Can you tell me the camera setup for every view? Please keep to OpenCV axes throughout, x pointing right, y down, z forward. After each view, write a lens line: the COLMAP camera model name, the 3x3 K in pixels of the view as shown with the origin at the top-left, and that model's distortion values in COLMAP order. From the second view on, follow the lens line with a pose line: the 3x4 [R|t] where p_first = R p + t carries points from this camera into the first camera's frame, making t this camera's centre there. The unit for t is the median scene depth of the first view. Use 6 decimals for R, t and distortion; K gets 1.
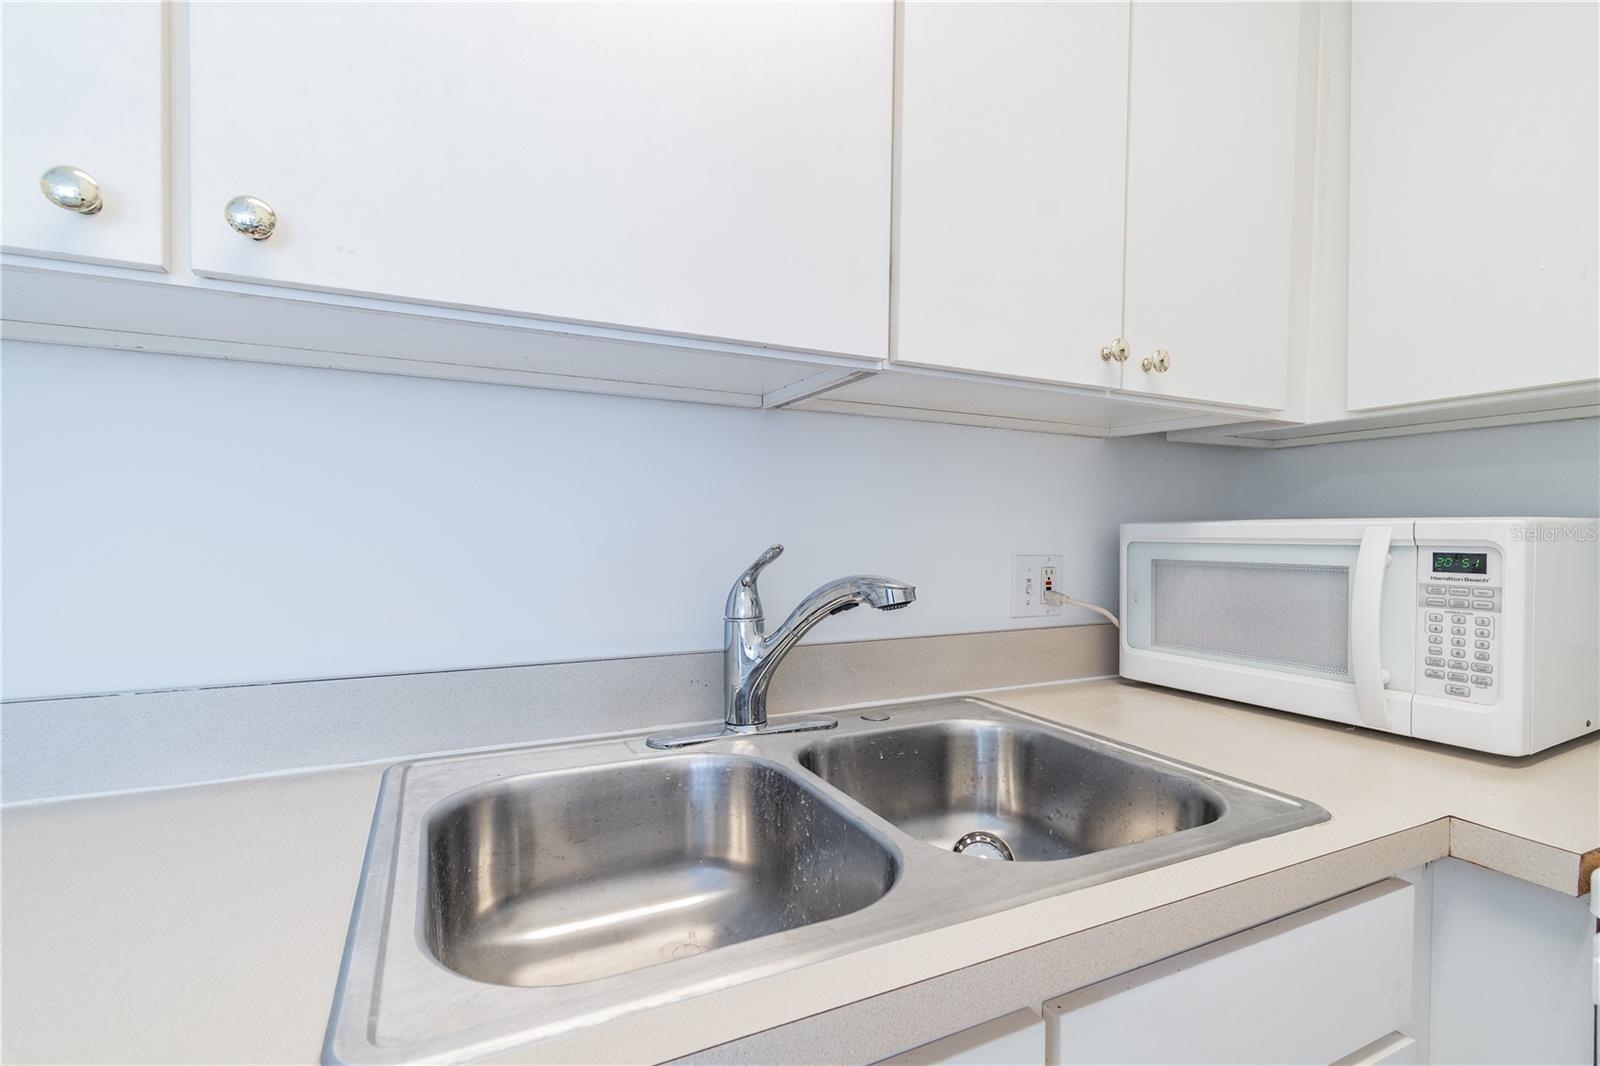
lens RADIAL K [[719.9, 0, 771.6], [0, 719.9, 539.2], [0, 0, 1]] dist [-0.002669, -0.000706]
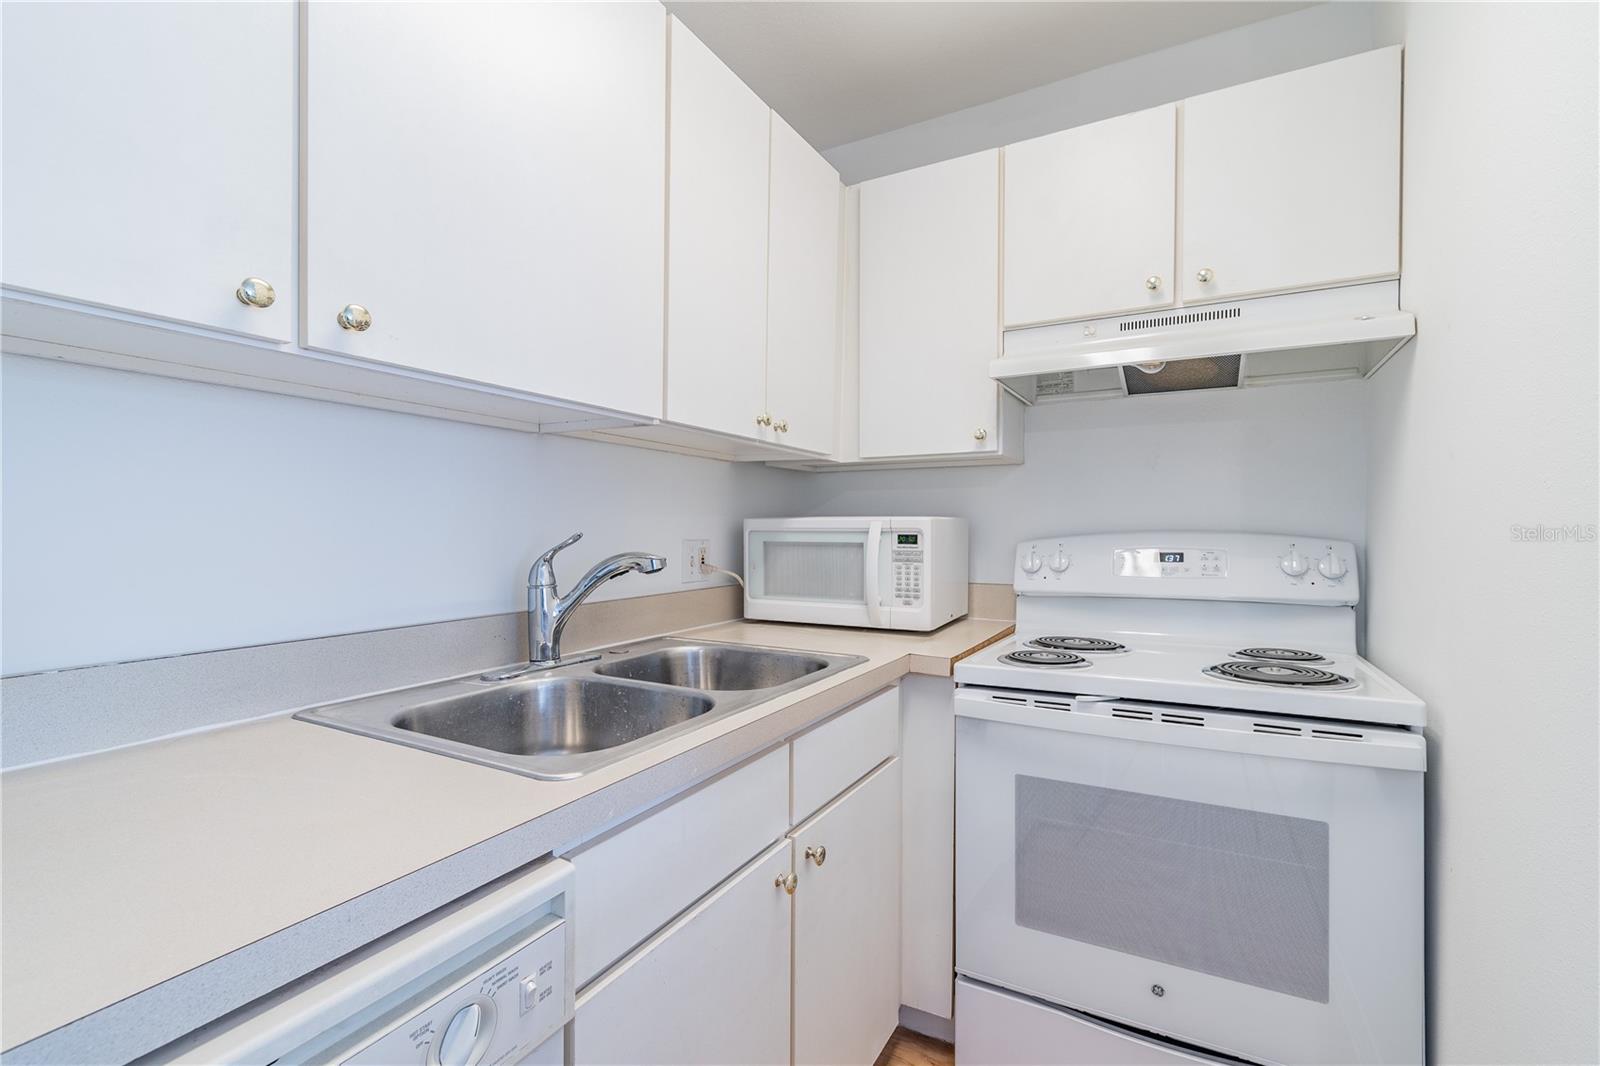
lens RADIAL K [[725.5, 0, 772.1], [0, 725.5, 535.4], [0, 0, 1]] dist [0.000189, -0.000081]
pose [[0.819054, -0.009521, 0.573638, -0.487094], [0.007056, 0.999954, 0.006523, 0.005508], [-0.573673, -0.001295, 0.819083, -0.420212]]
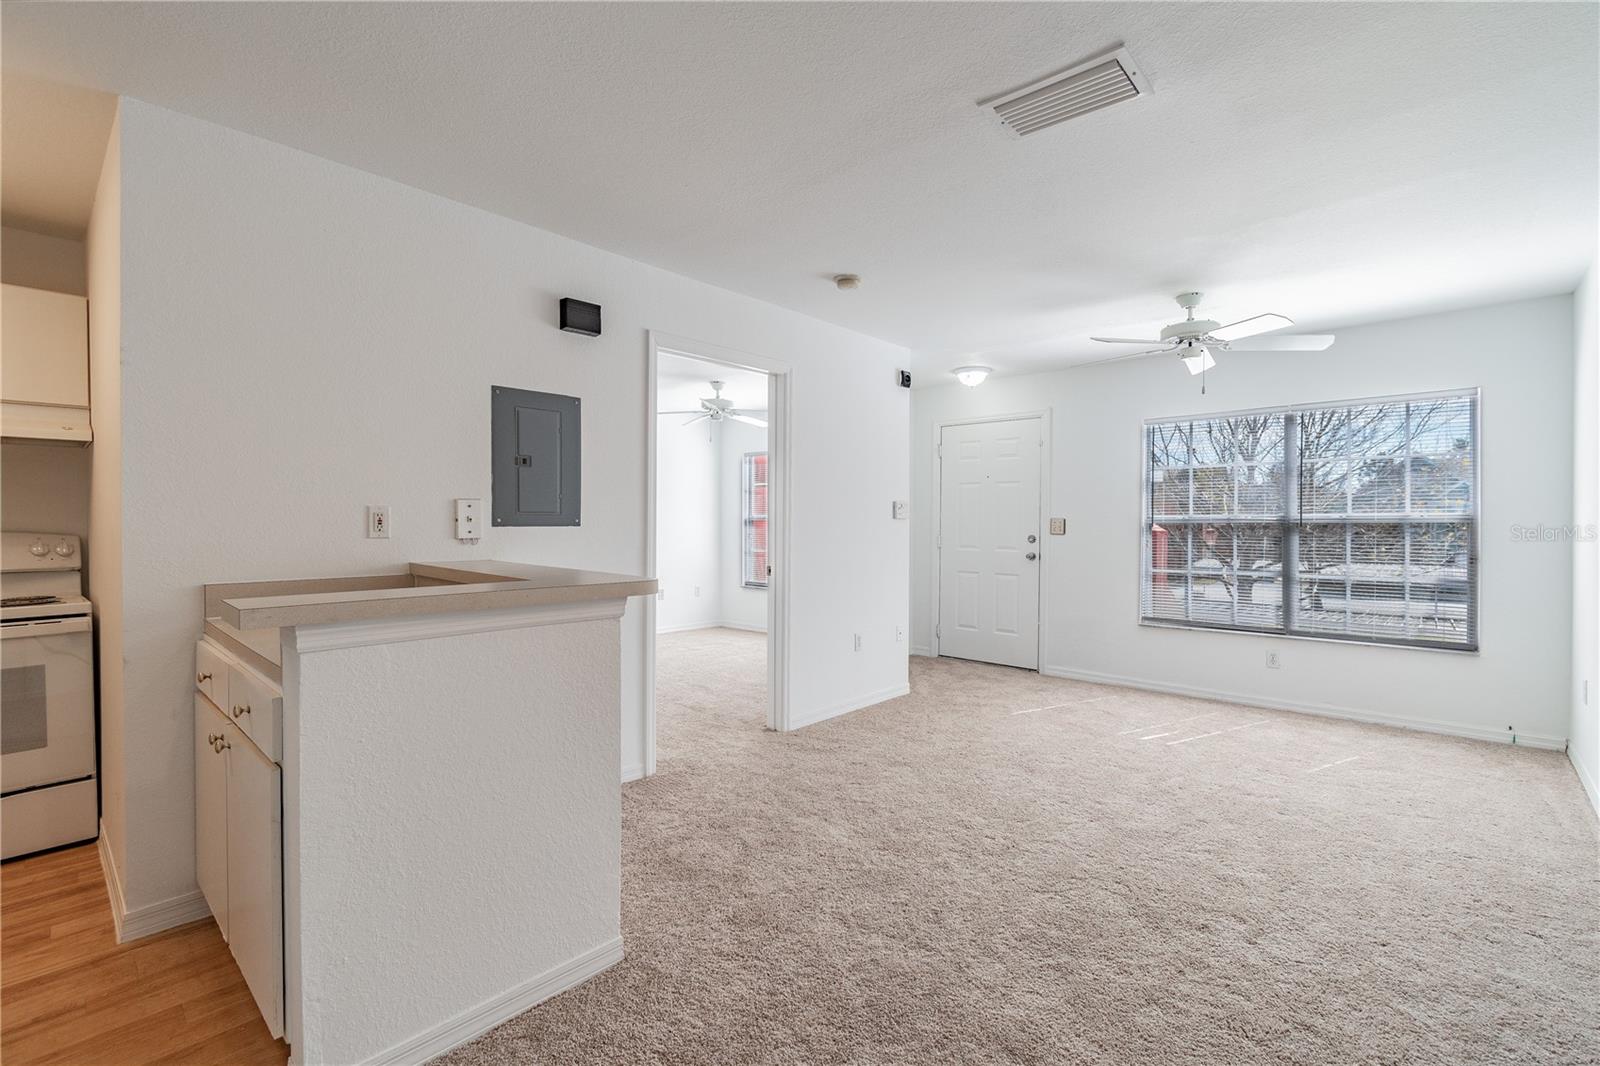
lens RADIAL K [[701.0, 0, 821.5], [0, 701.0, 532.1], [0, 0, 1]] dist [0.000200, -0.000632]
pose [[-0.415852, -0.015930, 0.909293, -2.611424], [0.007923, 0.999745, 0.021139, -0.014867], [-0.909398, 0.015995, -0.415620, -1.526331]]
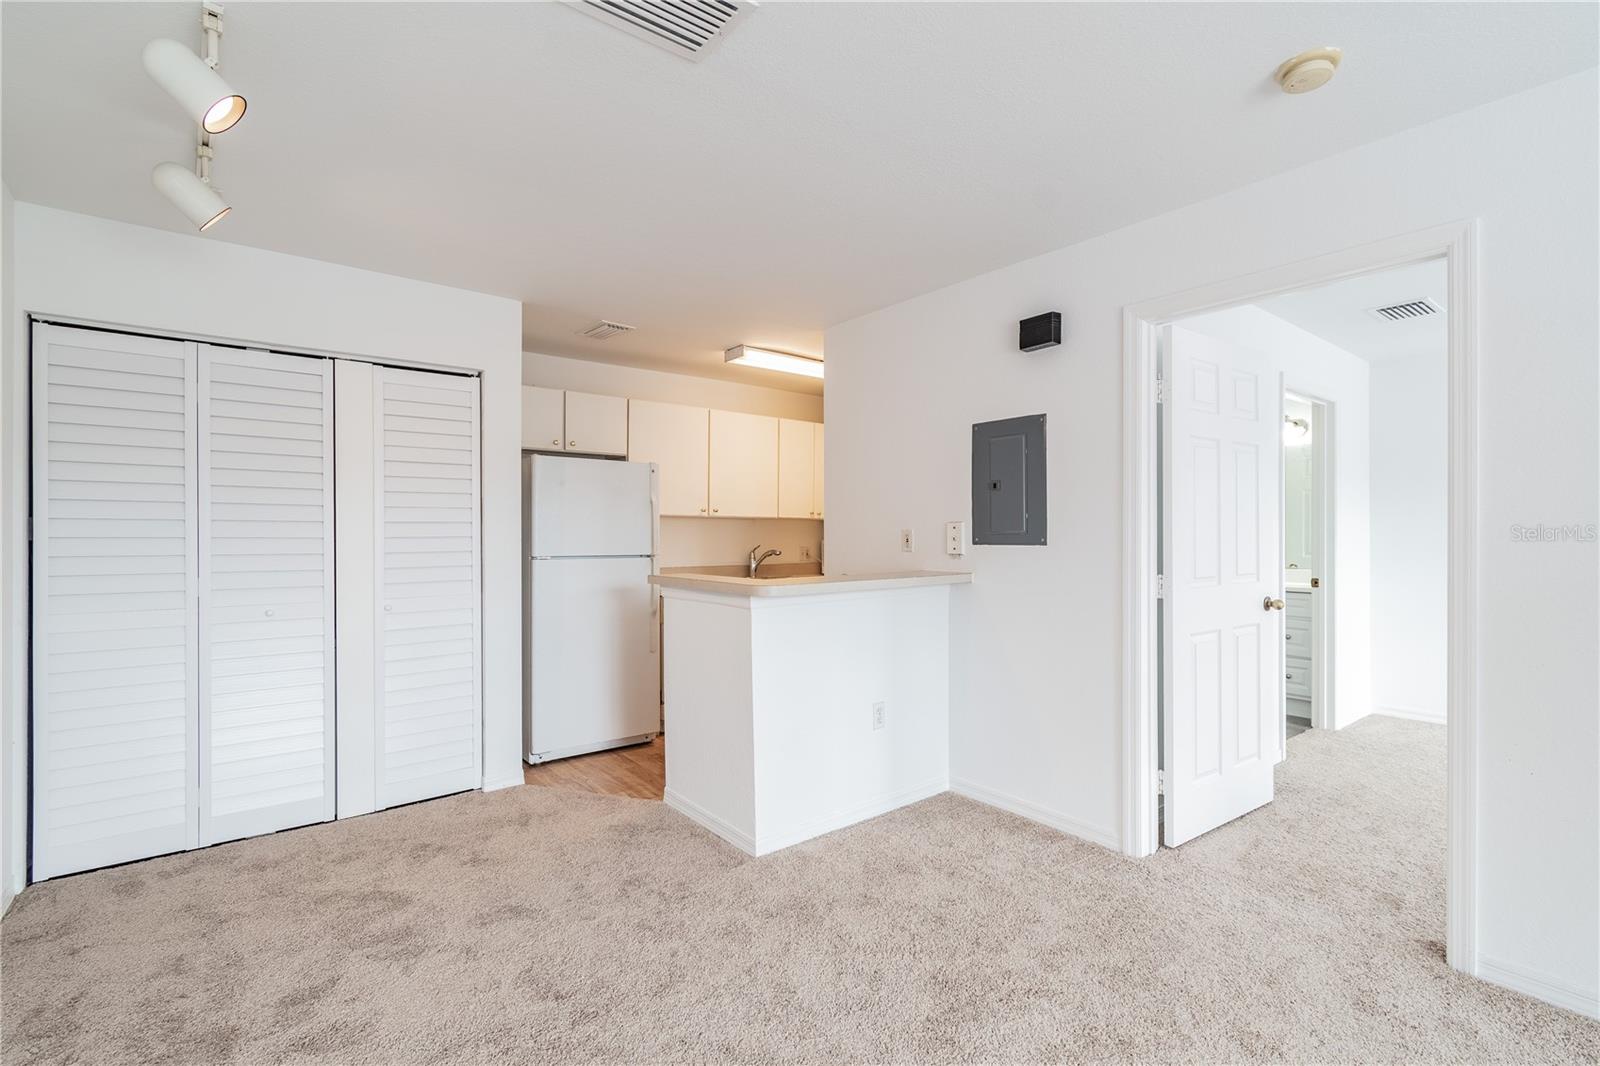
lens RADIAL K [[710.6, 0, 764.3], [0, 710.6, 536.7], [0, 0, 1]] dist [-0.000364, -0.000492]
pose [[0.972966, -0.008015, 0.230808, -1.239494], [0.010505, 0.999899, -0.009562, -0.004682], [-0.230708, 0.011728, 0.972952, -4.490121]]
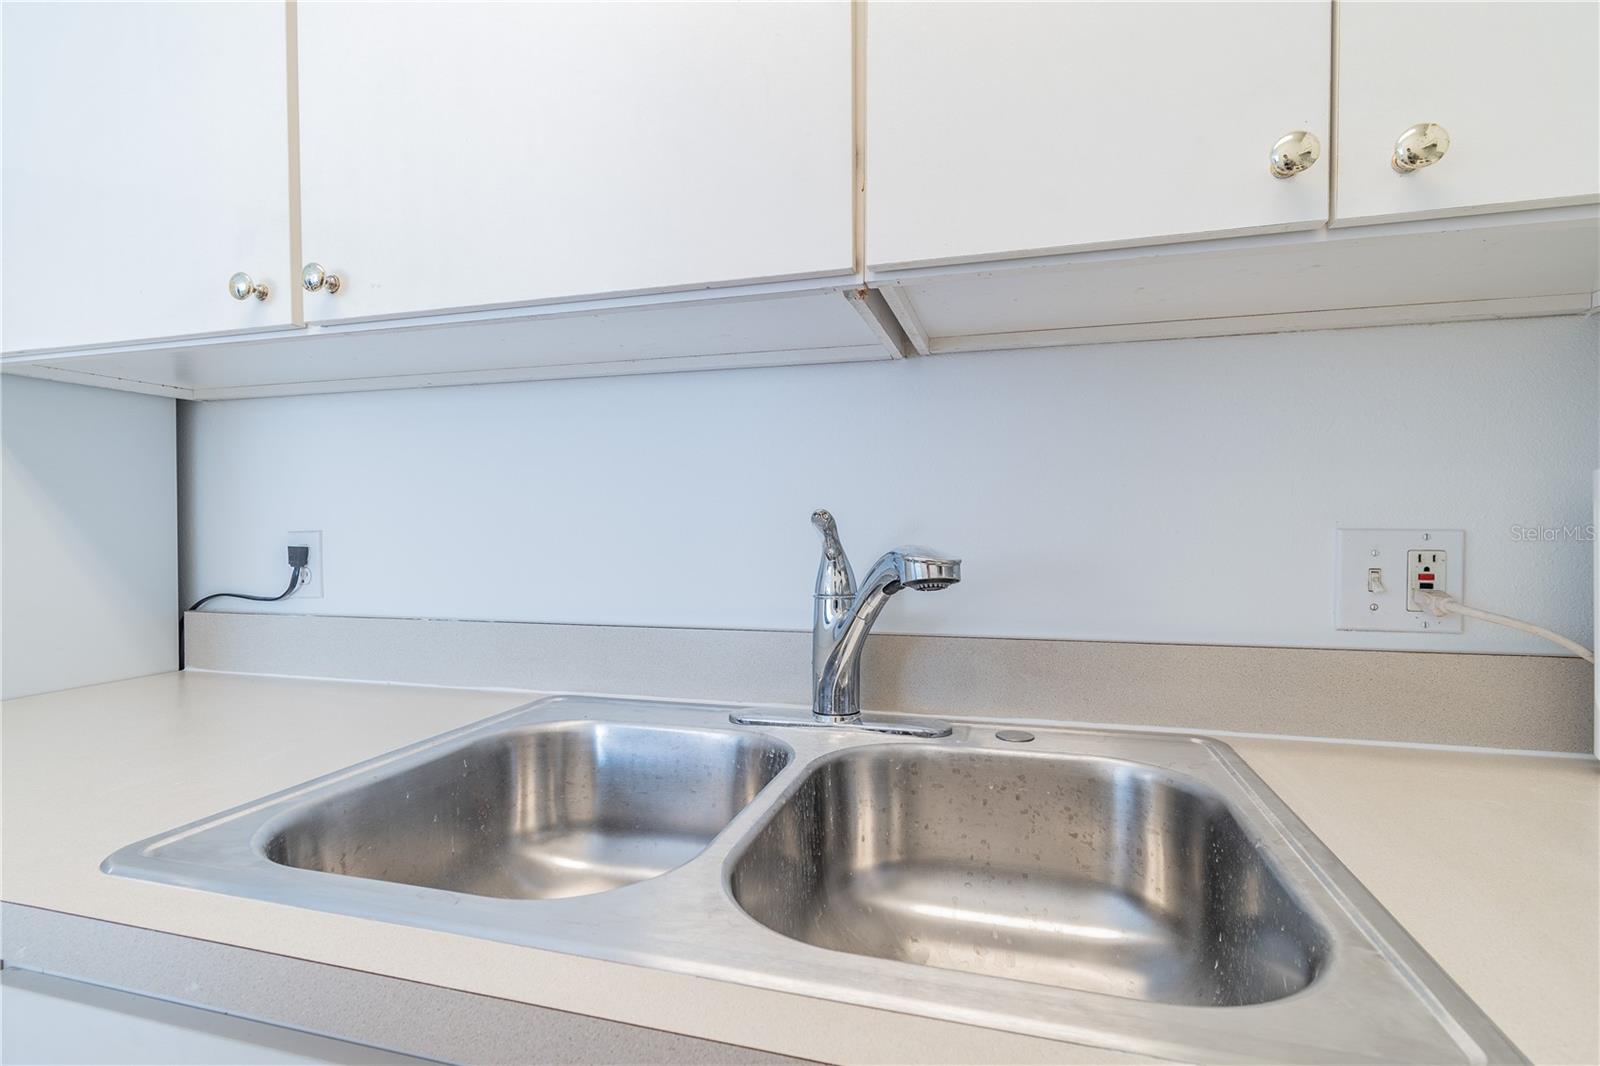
lens RADIAL K [[713.1, 0, 836.4], [0, 713.1, 537.1], [0, 0, 1]] dist [0.005244, -0.000346]
pose [[0.765463, -0.000514, -0.643479, 0.538474], [0.003109, 0.999991, 0.002899, 0.034319], [0.643472, -0.004220, 0.765458, 0.323970]]
